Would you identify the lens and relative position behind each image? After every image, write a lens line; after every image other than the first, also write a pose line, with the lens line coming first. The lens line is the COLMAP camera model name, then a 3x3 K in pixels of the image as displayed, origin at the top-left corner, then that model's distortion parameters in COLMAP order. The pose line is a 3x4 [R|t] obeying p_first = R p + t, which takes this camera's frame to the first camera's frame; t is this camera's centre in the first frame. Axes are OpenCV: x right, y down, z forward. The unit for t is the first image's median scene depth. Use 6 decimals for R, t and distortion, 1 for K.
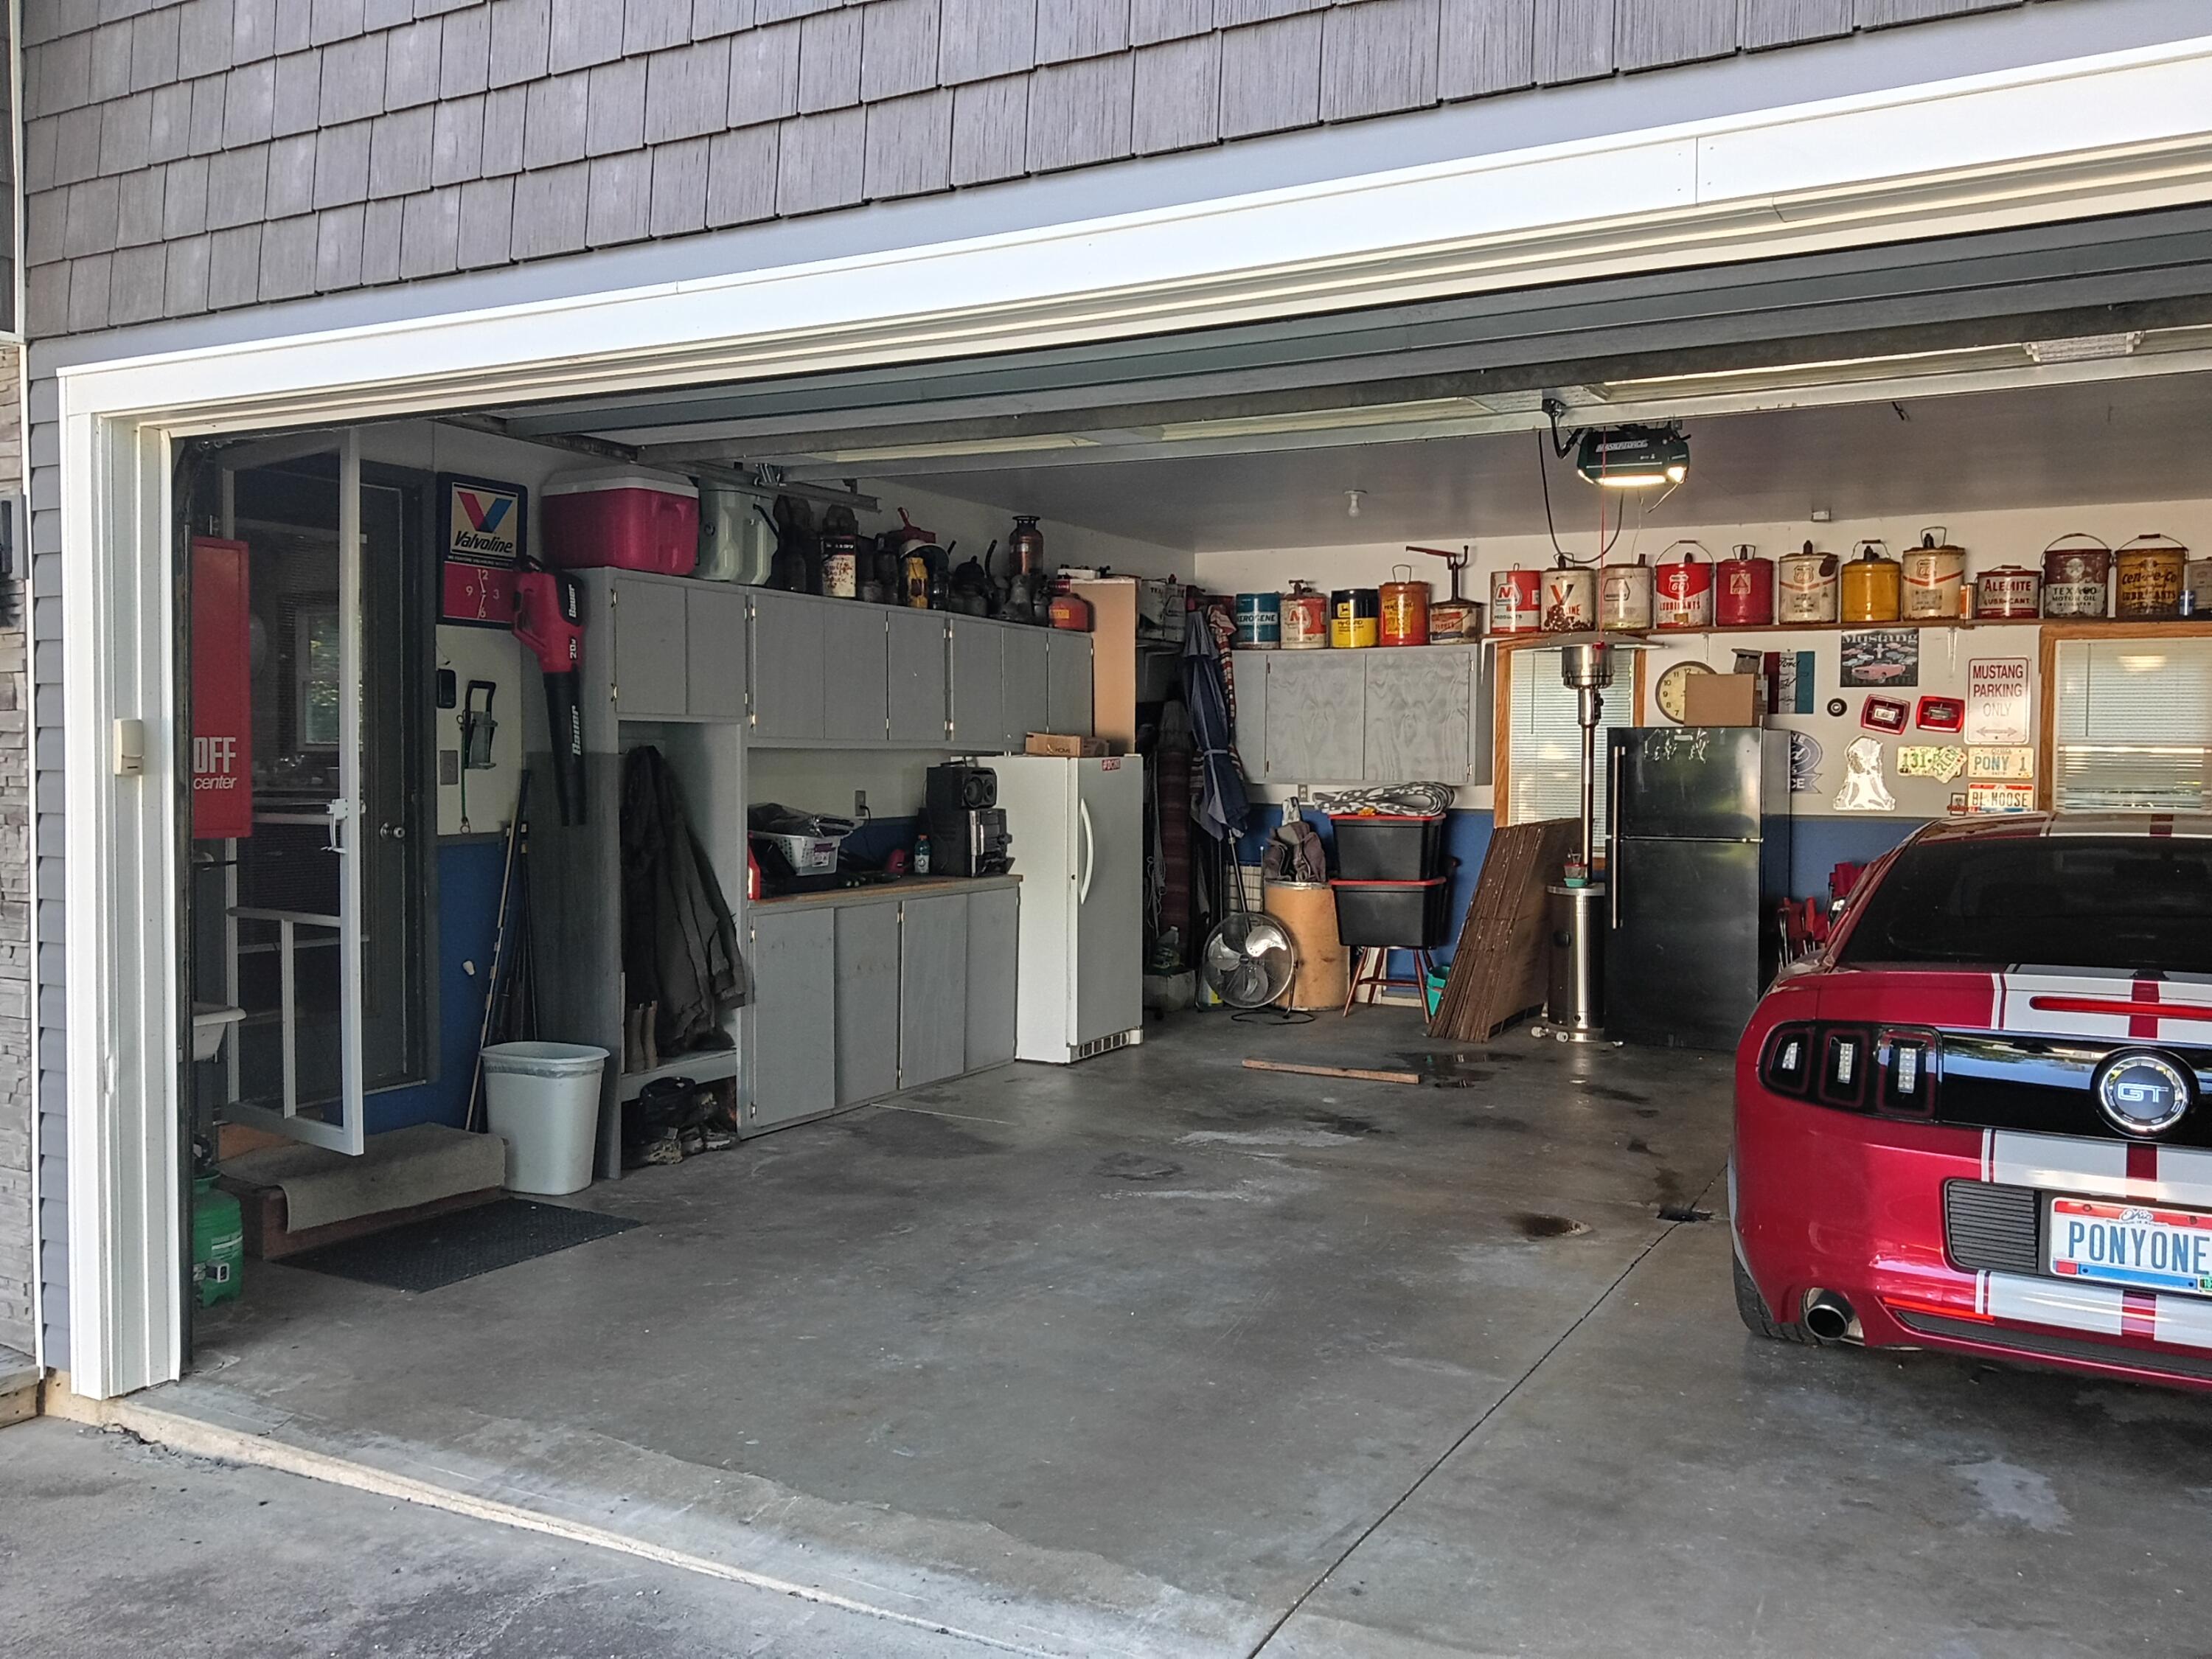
lens RADIAL K [[1828.6, 0, 1105.9], [0, 1828.6, 819.1], [0, 0, 1]] dist [0.037425, -0.059248]
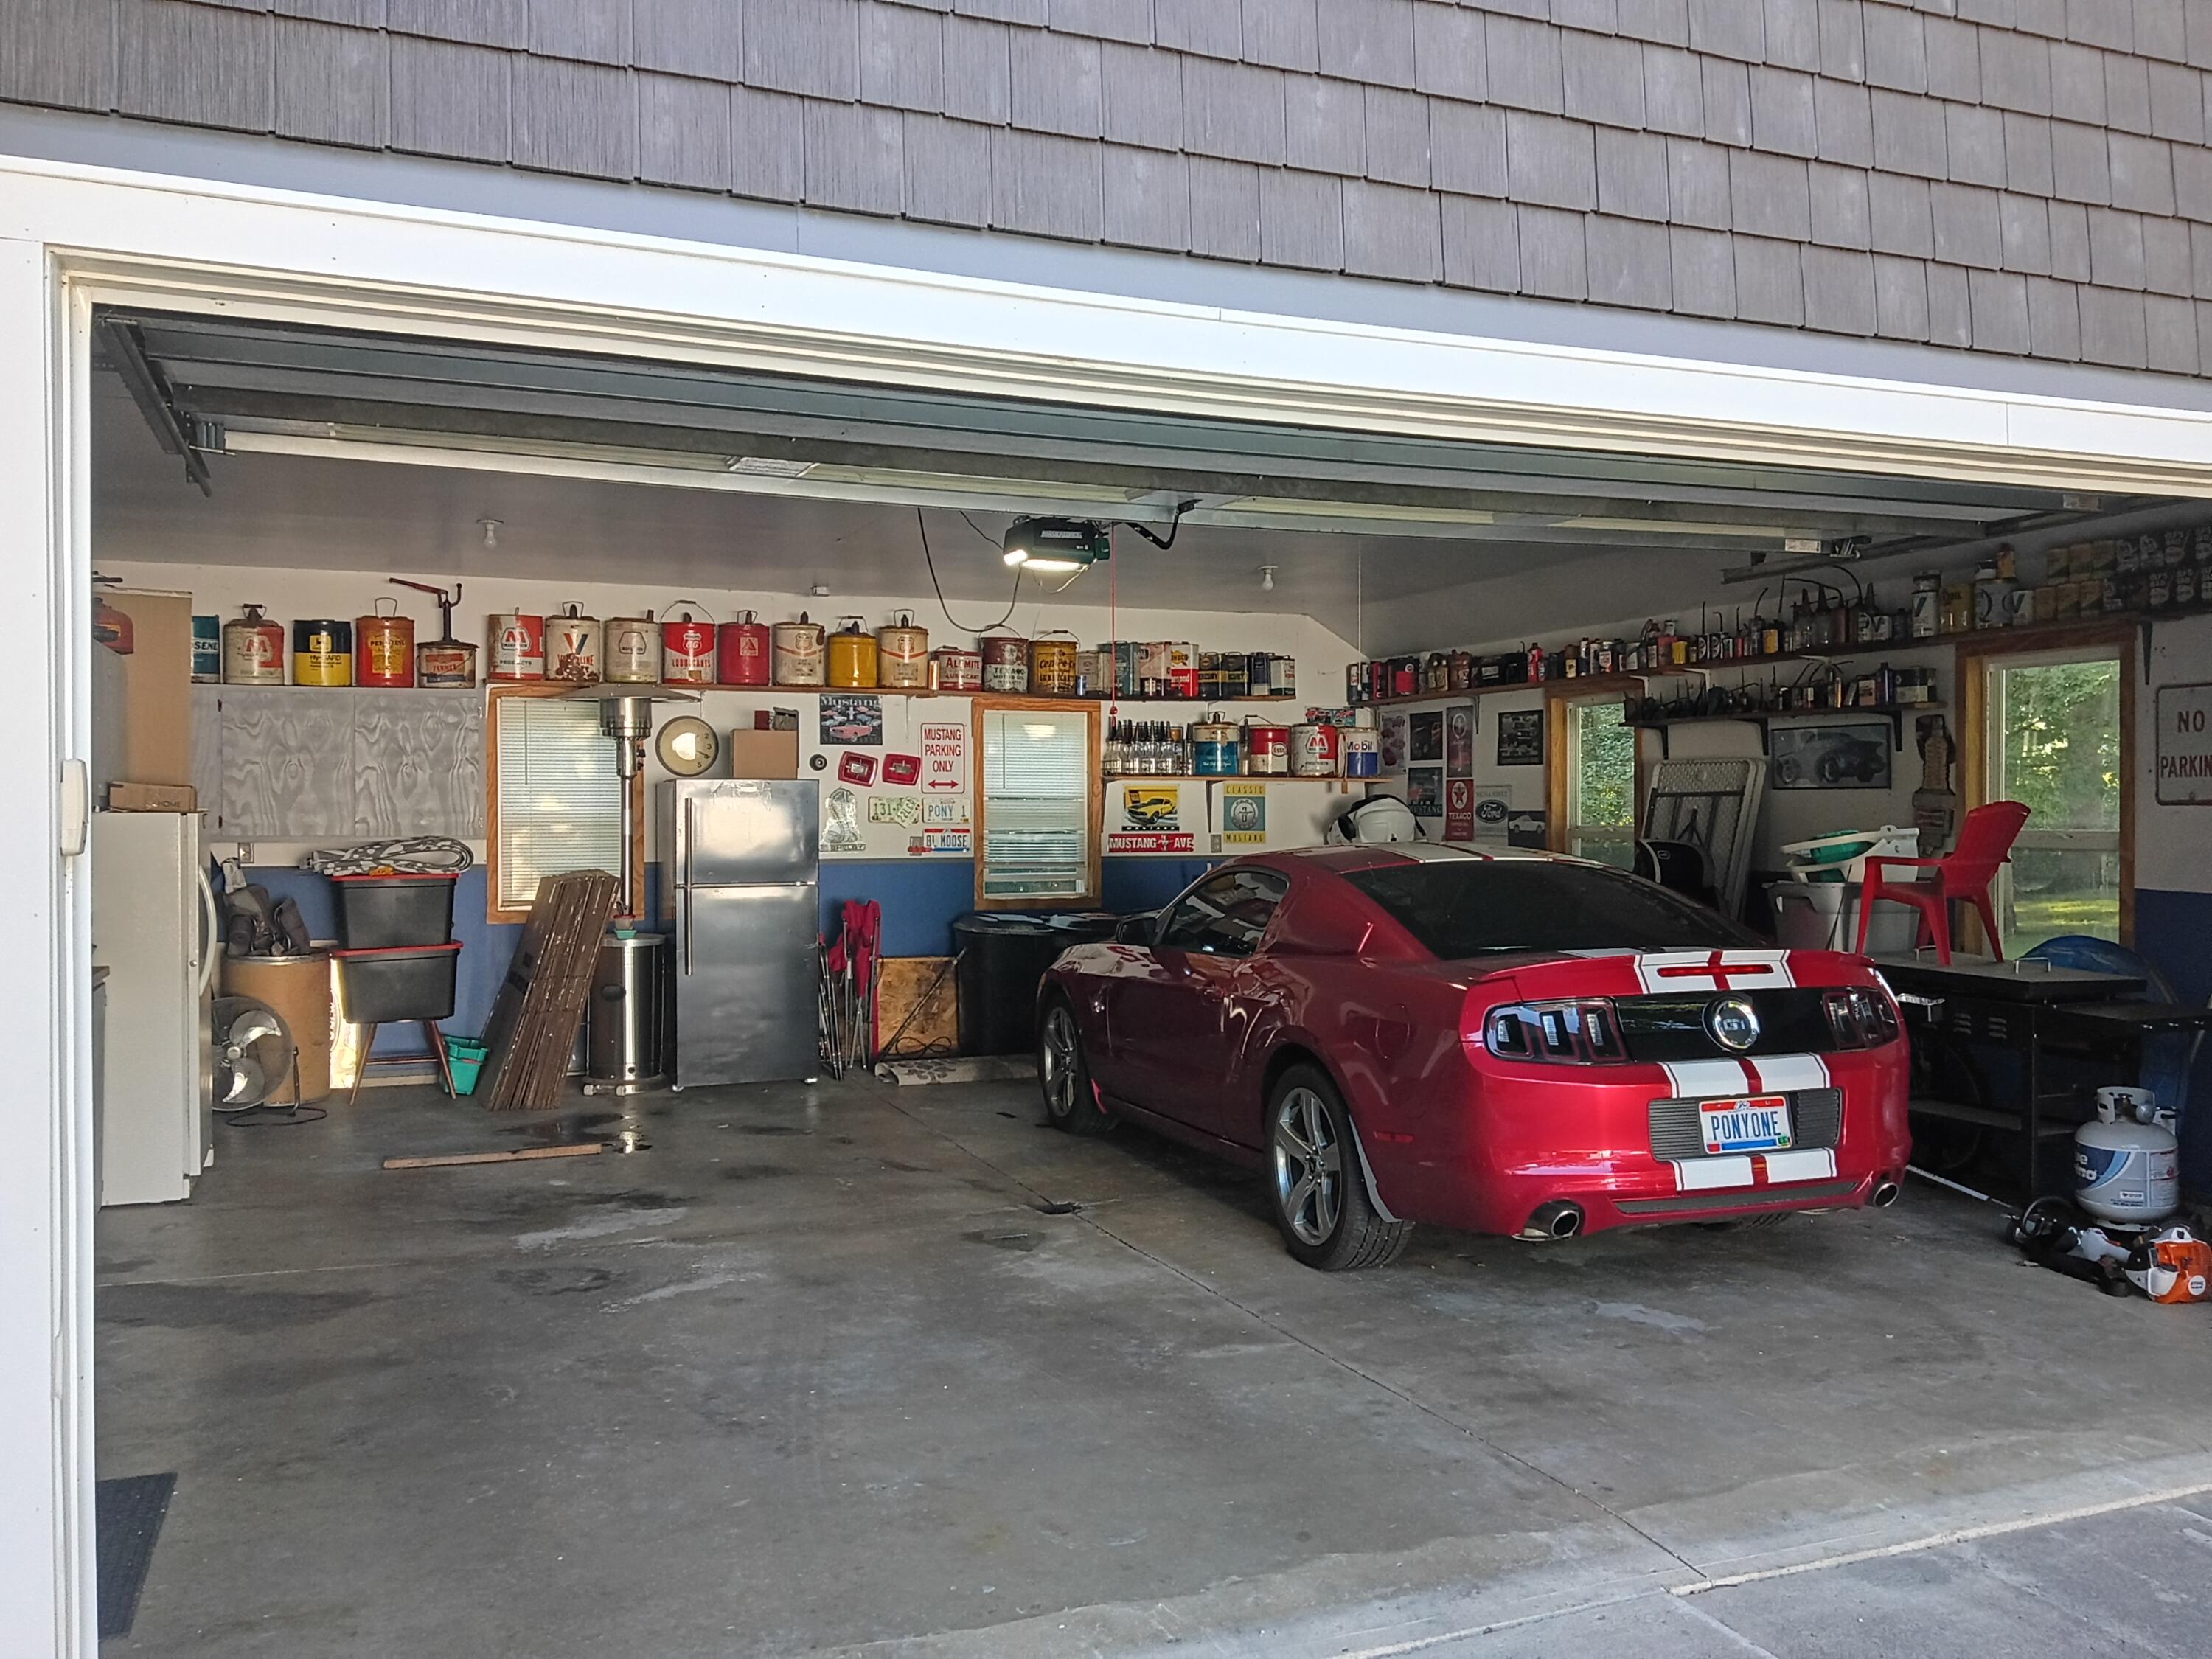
lens RADIAL K [[1828.6, 0, 1116.2], [0, 1828.6, 822.8], [0, 0, 1]] dist [0.037425, -0.059248]
pose [[0.625087, -0.012174, 0.780460, -0.375696], [0.032424, 0.999420, -0.010379, -0.007353], [-0.779881, 0.031794, 0.625120, 0.177271]]
